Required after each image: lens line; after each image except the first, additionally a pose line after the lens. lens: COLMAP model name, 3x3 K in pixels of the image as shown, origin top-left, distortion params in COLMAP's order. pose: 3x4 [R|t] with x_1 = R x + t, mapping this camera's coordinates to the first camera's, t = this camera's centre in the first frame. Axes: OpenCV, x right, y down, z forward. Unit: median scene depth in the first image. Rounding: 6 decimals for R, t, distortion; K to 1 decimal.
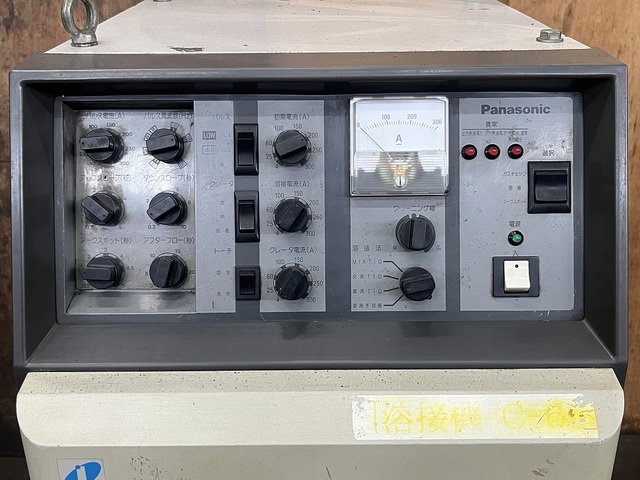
lens RADIAL K [[709.8, 0, 319.9], [0, 709.8, 238.5], [0, 0, 1]] dist [0.035208, 0.000000]
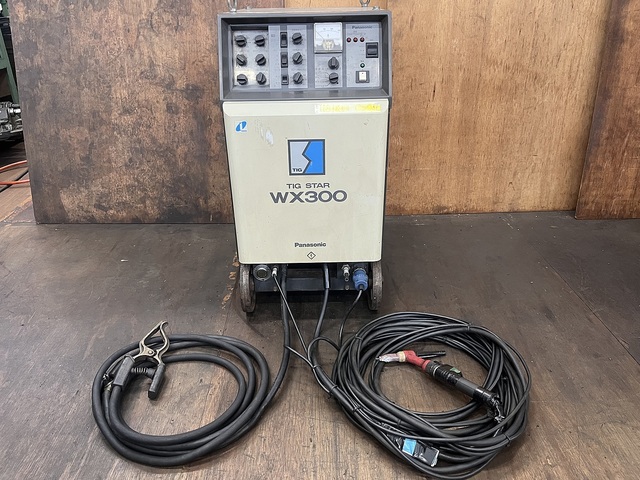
lens RADIAL K [[477.7, 0, 320.3], [0, 477.7, 241.3], [0, 0, 1]] dist [0.007451, -0.013579]
pose [[0.999956, -0.009428, -0.000108, 0.063091], [0.009422, 0.998757, 0.048945, 0.735268], [-0.000354, -0.048944, 0.998801, -1.352734]]
